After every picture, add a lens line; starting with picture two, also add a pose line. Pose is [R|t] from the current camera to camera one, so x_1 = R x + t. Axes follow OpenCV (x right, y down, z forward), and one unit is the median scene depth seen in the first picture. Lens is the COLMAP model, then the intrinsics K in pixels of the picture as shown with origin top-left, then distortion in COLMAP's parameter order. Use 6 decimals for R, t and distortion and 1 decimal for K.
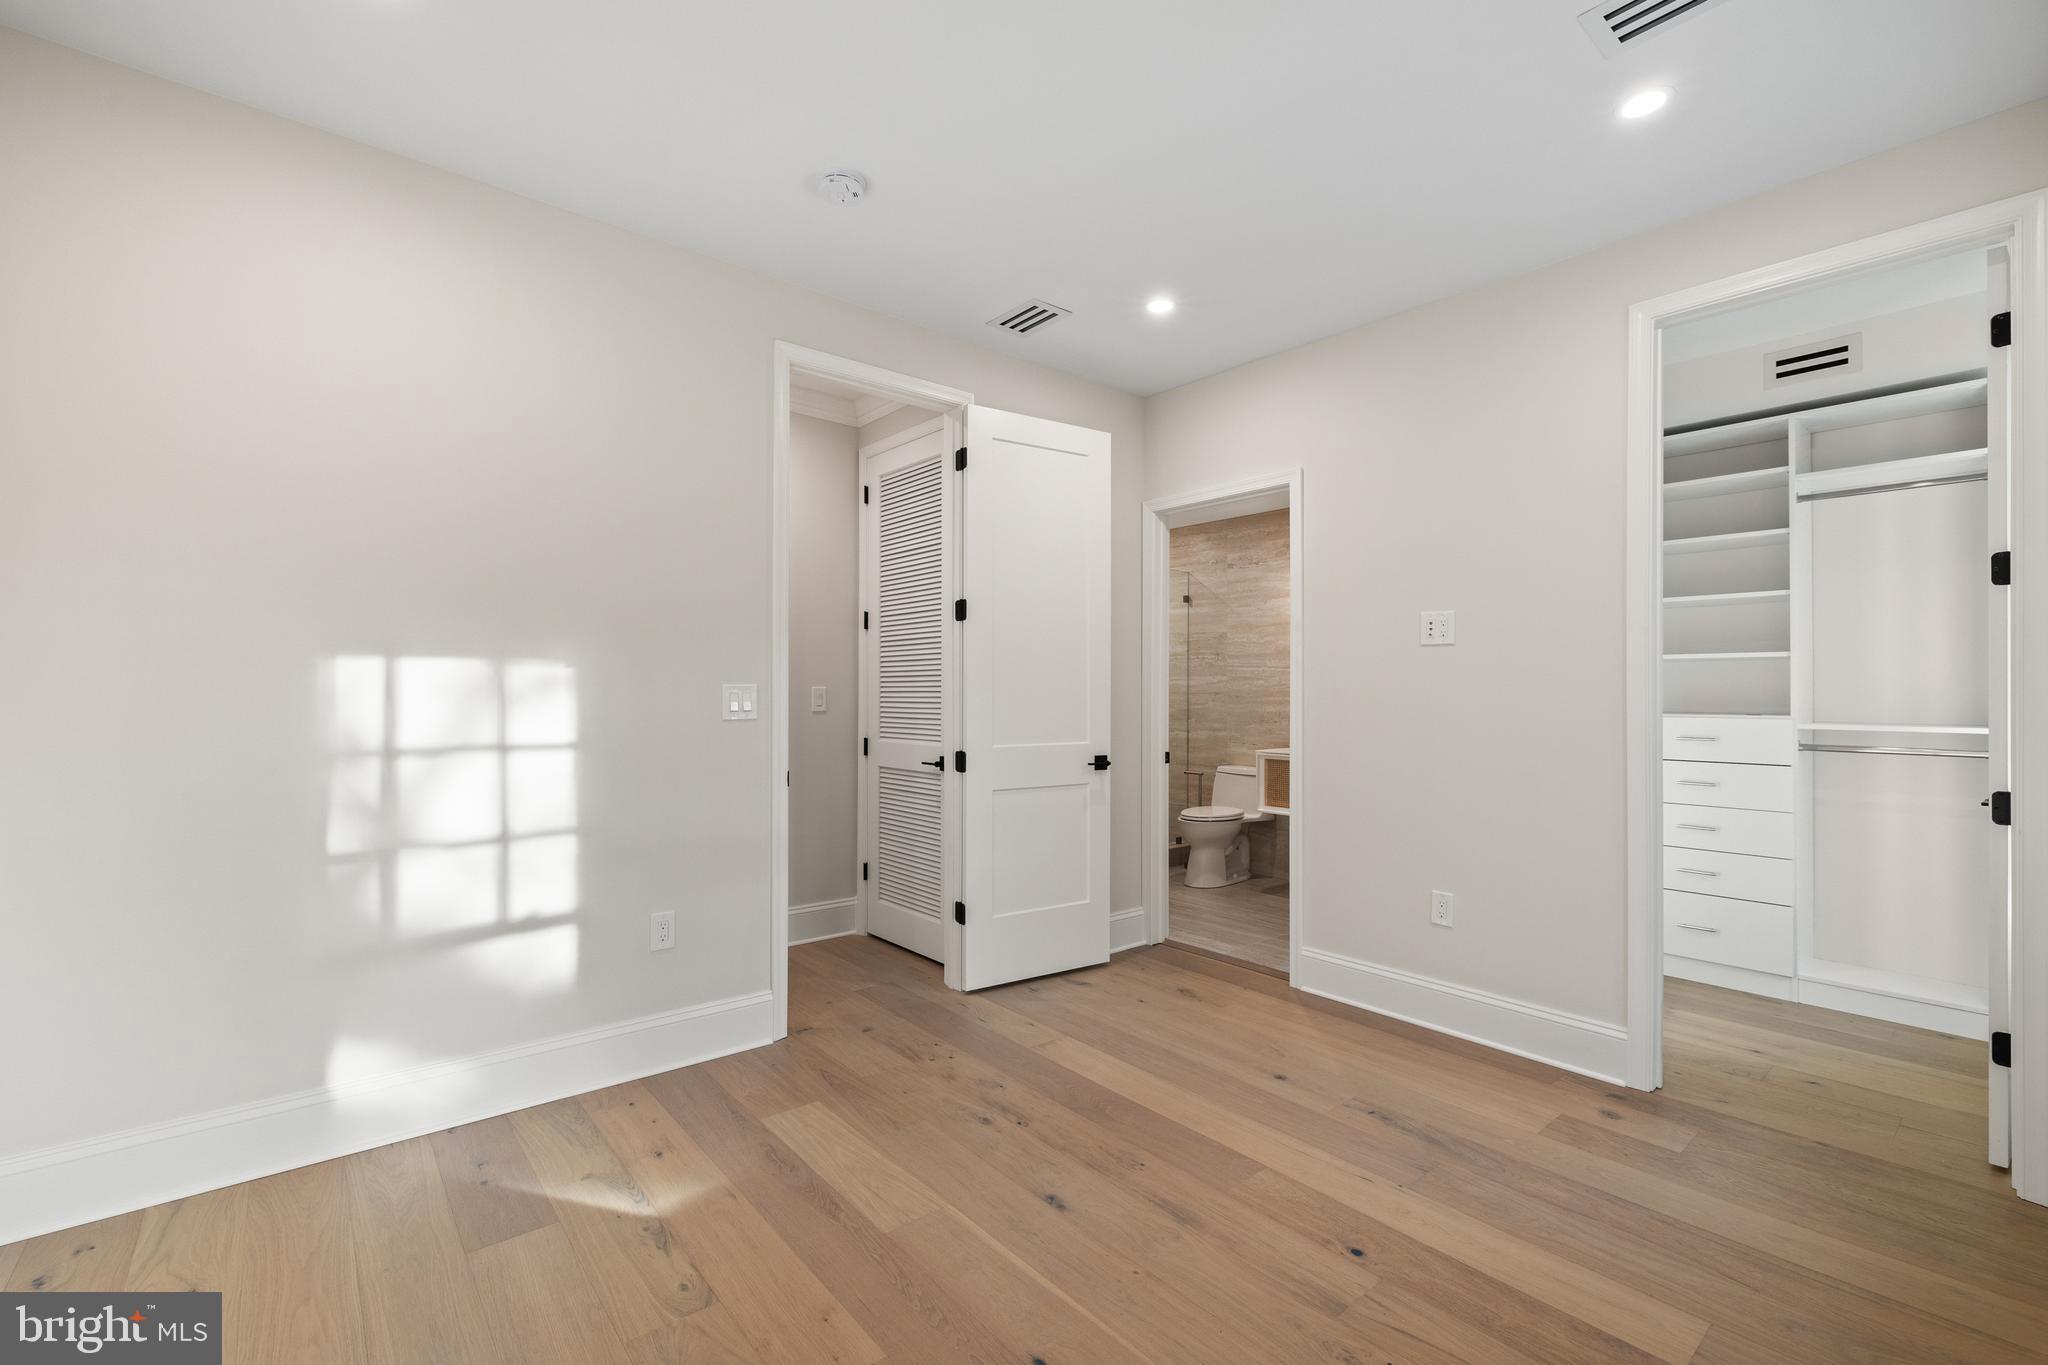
lens RADIAL K [[894.9, 0, 1024.6], [0, 894.9, 693.6], [0, 0, 1]] dist [-0.000710, -0.000138]
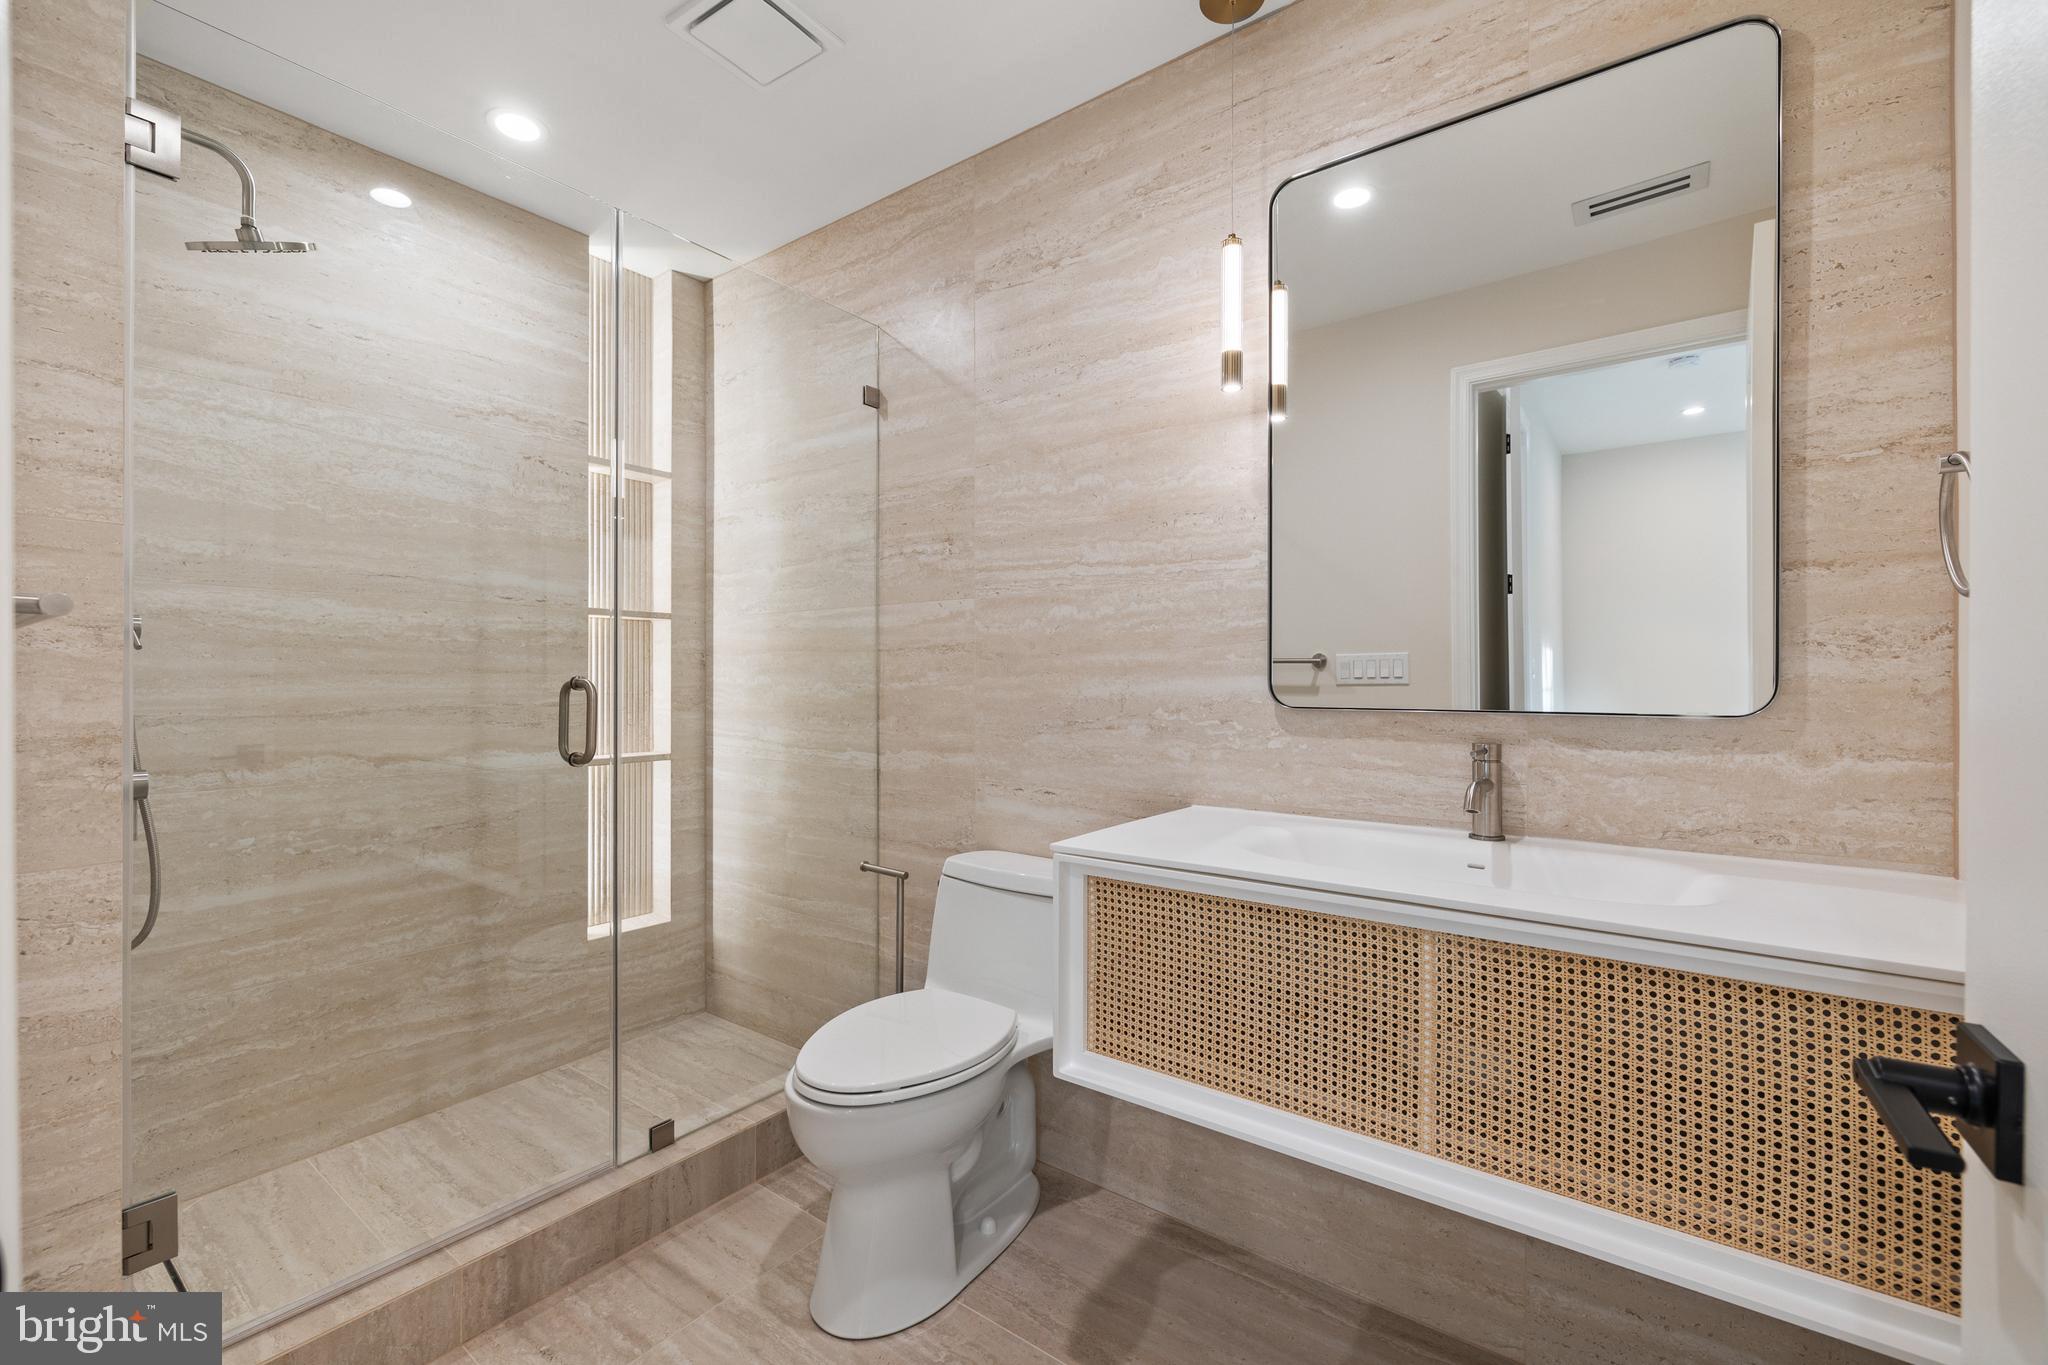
lens RADIAL K [[863.9, 0, 1024.0], [0, 863.9, 682.5], [0, 0, 1]] dist [0.011741, -0.000041]
pose [[0.976259, 0.000113, 0.216607, 0.171418], [0.000557, 0.999995, -0.003032, 0.015057], [-0.216606, 0.003081, 0.976254, 0.661790]]
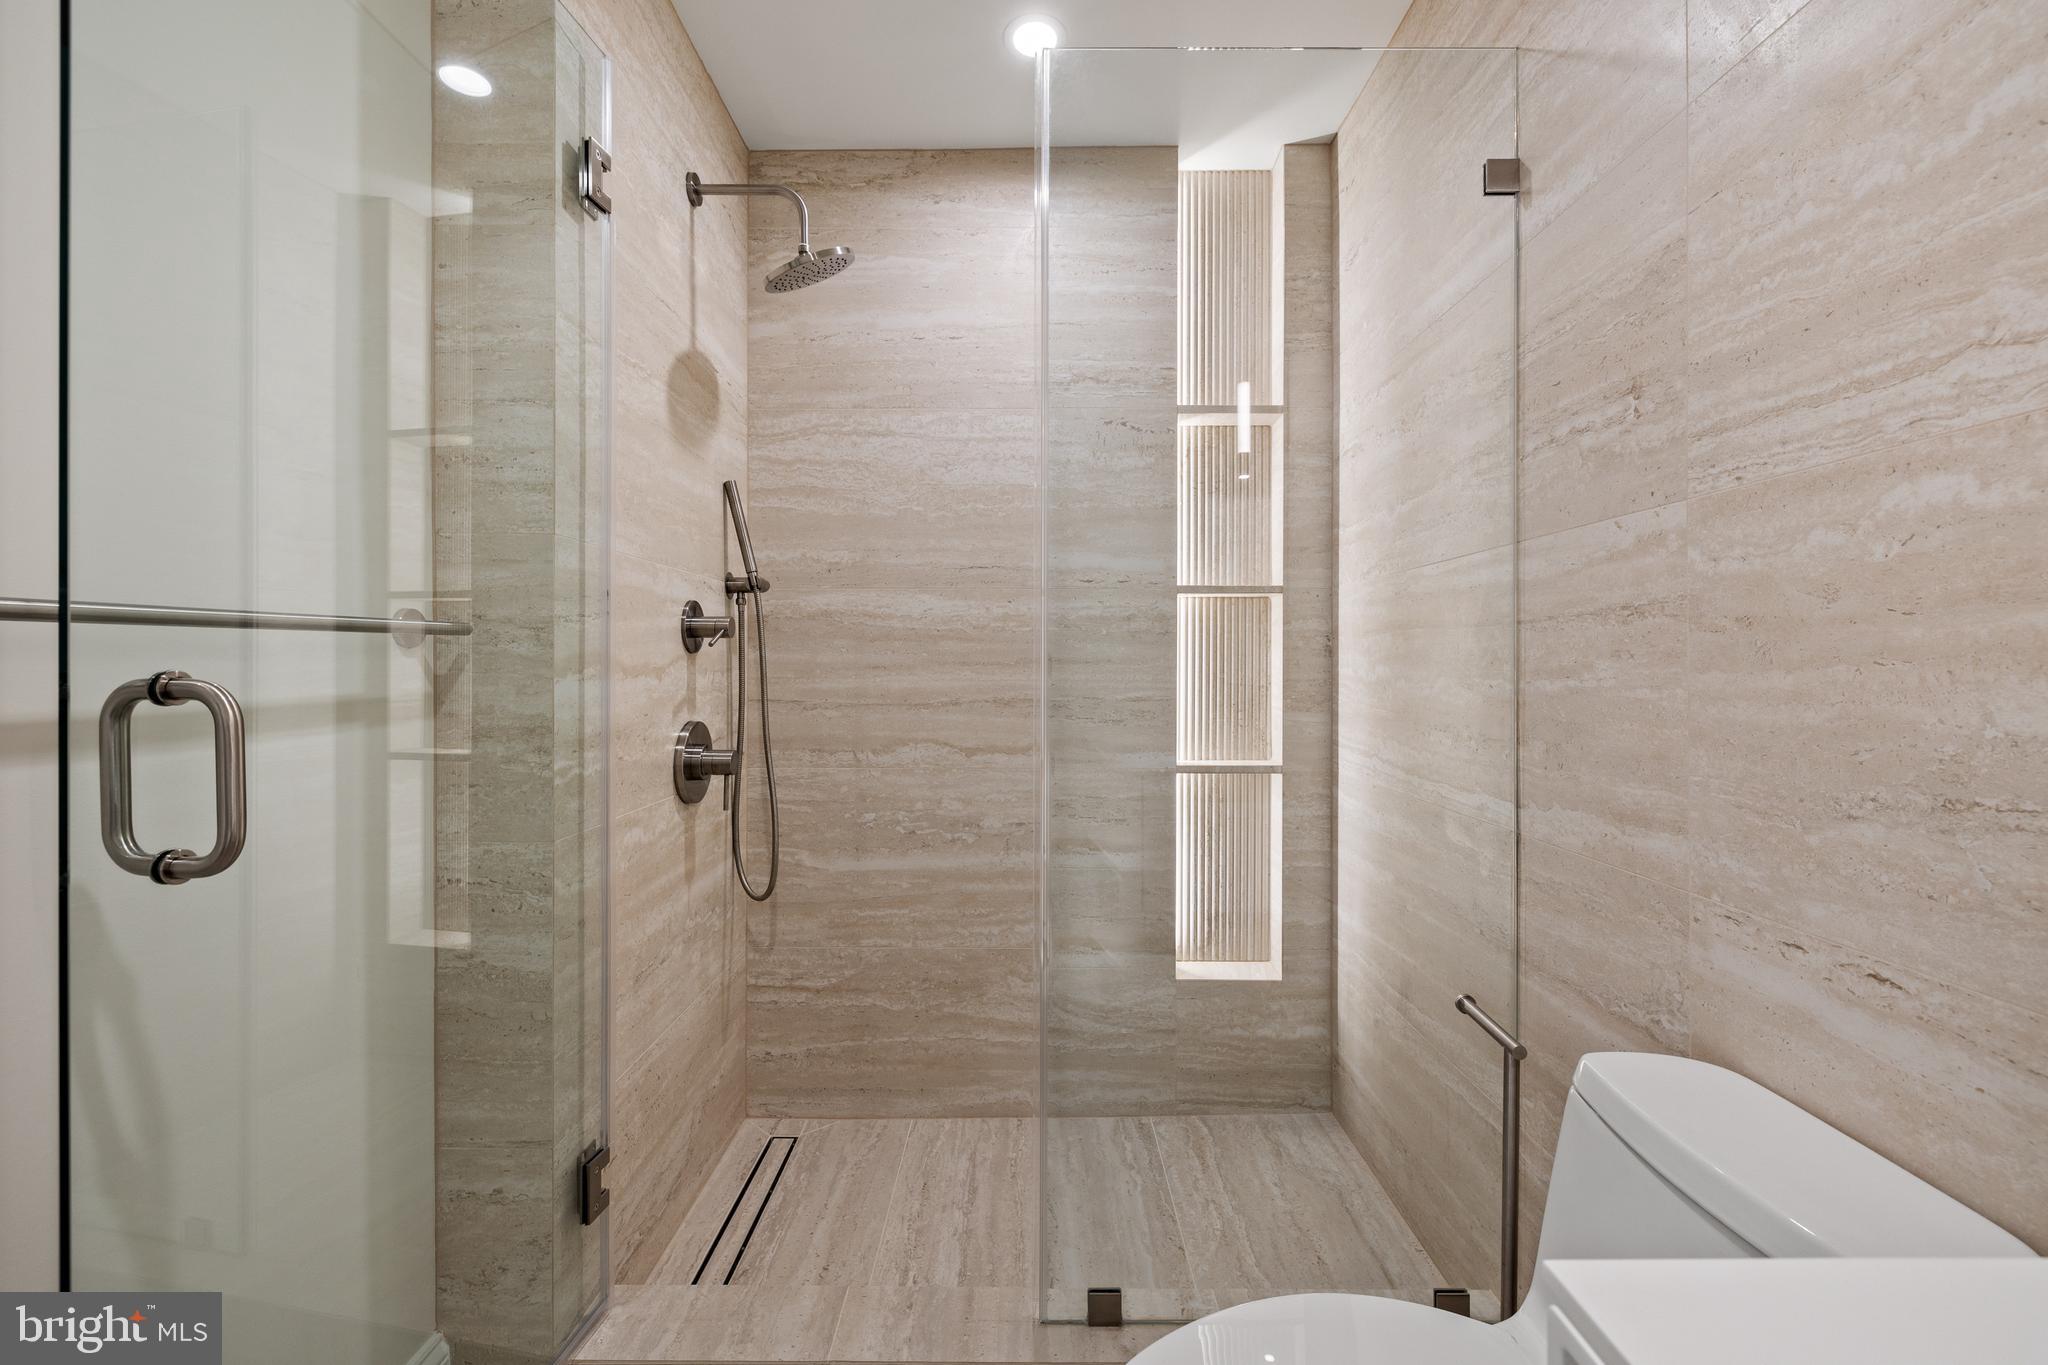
lens RADIAL K [[867.4, 0, 1021.1], [0, 867.4, 667.1], [0, 0, 1]] dist [0.000591, -0.000703]
pose [[0.754340, 0.001822, -0.656481, 0.239258], [-0.003947, 0.999991, -0.001761, 0.011780], [0.656472, 0.003919, 0.754340, 0.802925]]
